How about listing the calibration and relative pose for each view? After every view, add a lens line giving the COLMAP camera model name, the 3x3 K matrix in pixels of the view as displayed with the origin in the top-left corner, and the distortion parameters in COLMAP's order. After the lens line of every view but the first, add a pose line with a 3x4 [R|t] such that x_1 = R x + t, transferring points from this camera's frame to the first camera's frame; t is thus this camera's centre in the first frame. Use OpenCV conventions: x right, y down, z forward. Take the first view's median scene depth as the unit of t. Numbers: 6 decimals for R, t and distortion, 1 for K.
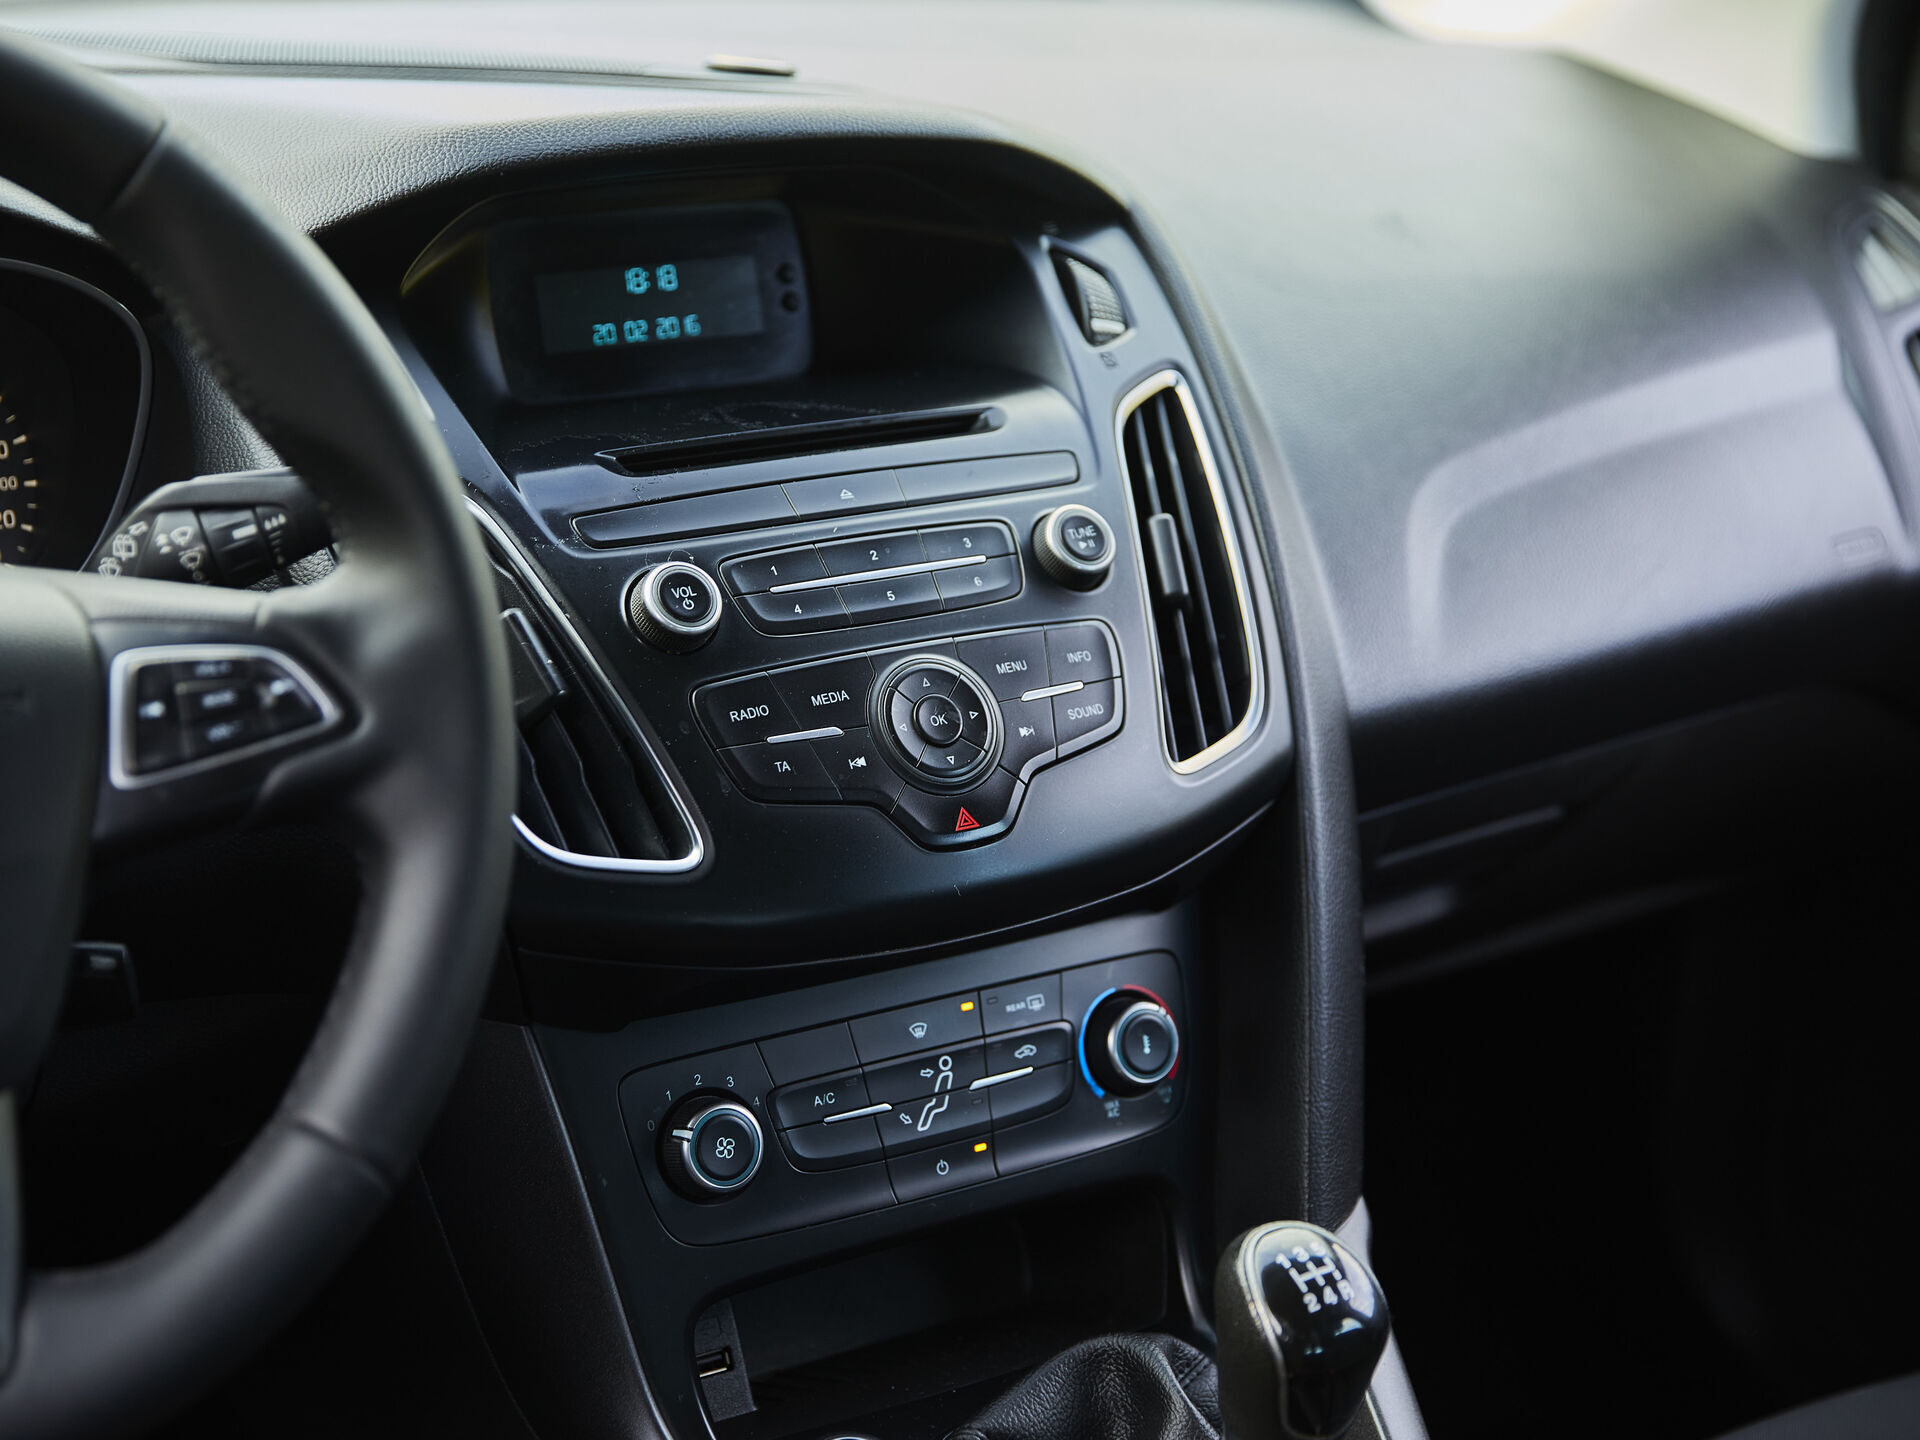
lens RADIAL K [[3218.8, 0, 951.4], [0, 3218.8, 733.1], [0, 0, 1]] dist [-0.075644, 0.000000]
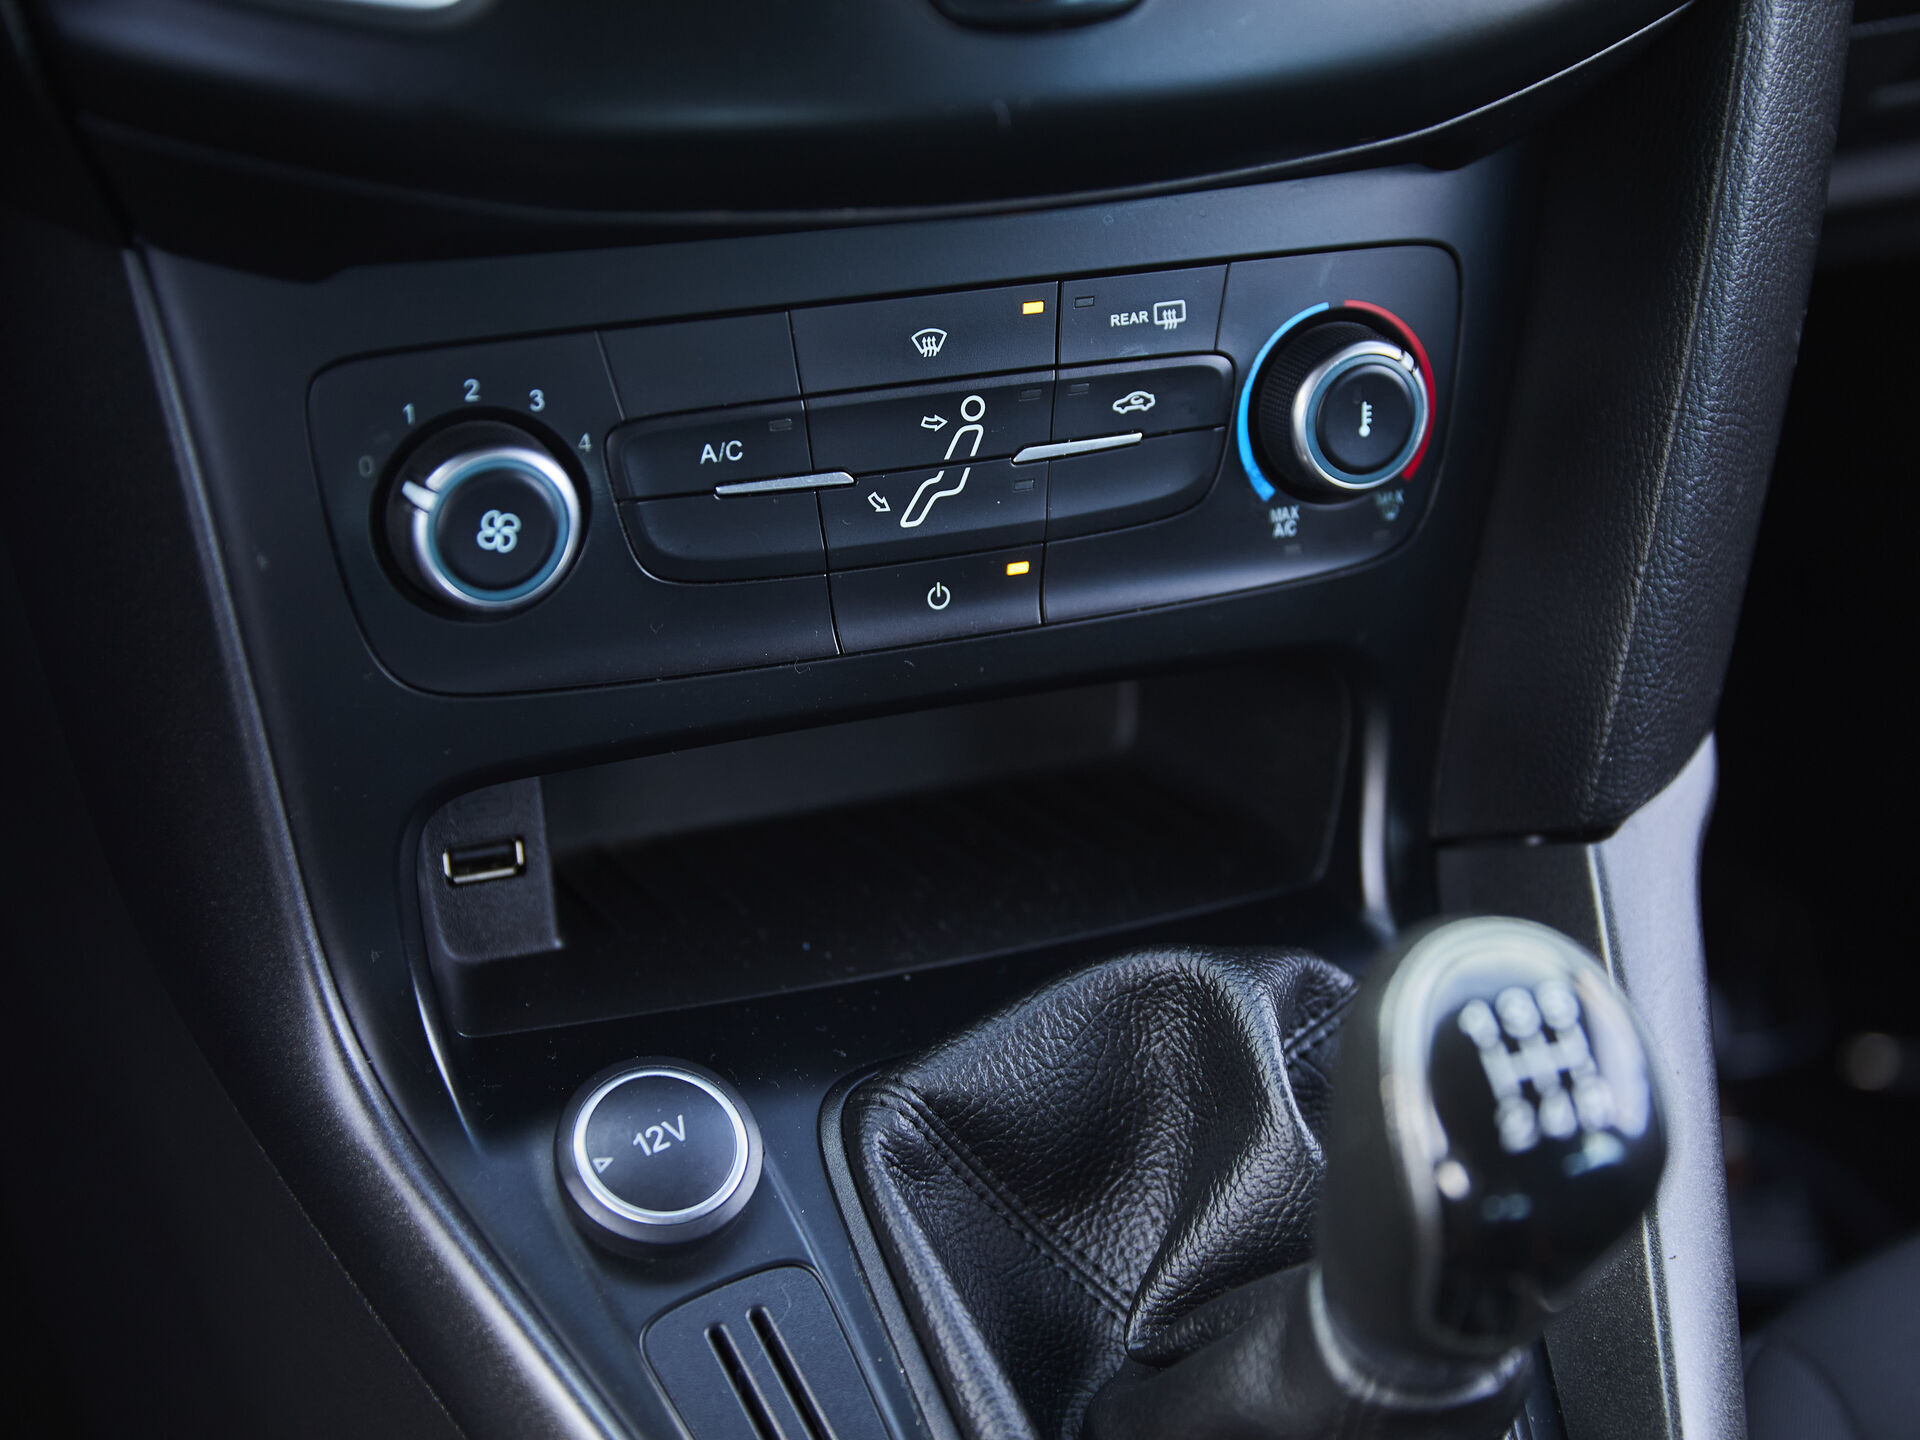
lens RADIAL K [[3475.0, 0, 972.2], [0, 3475.0, 724.5], [0, 0, 1]] dist [-0.170051, 0.000000]
pose [[0.980313, 0.177144, -0.087216, 0.057455], [-0.141672, 0.938718, 0.314225, -0.028642], [0.137534, -0.295682, 0.945334, 0.443656]]
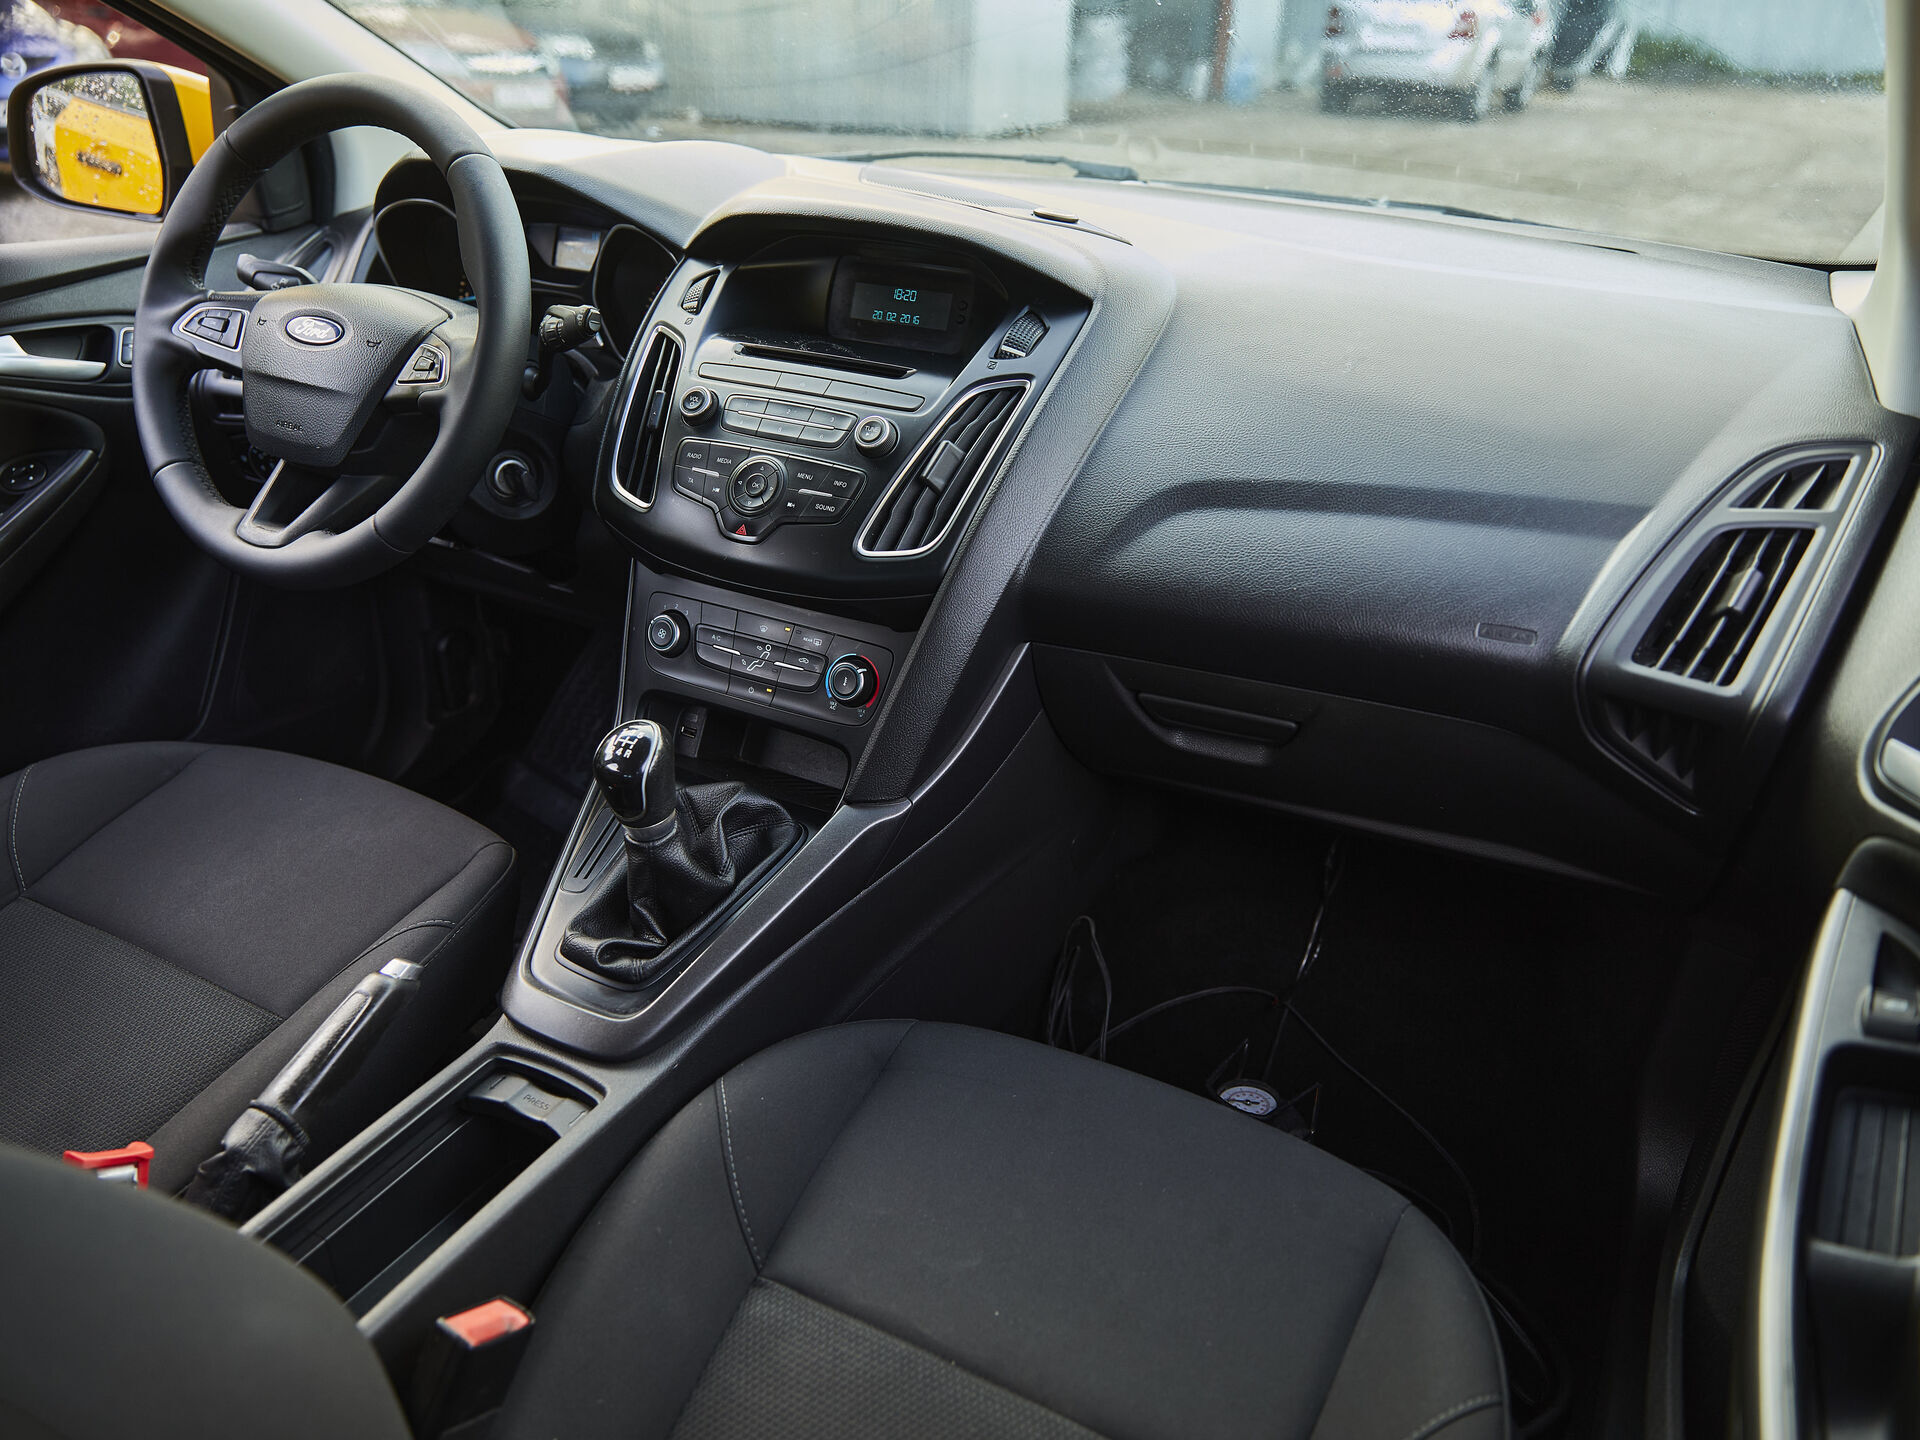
lens RADIAL K [[1413.4, 0, 955.6], [0, 1413.4, 722.3], [0, 0, 1]] dist [-0.040697, 0.016787]
pose [[0.499811, 0.369400, -0.783411, 0.844105], [-0.307207, 0.921293, 0.238419, -0.121569], [0.809822, 0.121505, 0.573955, 0.555230]]
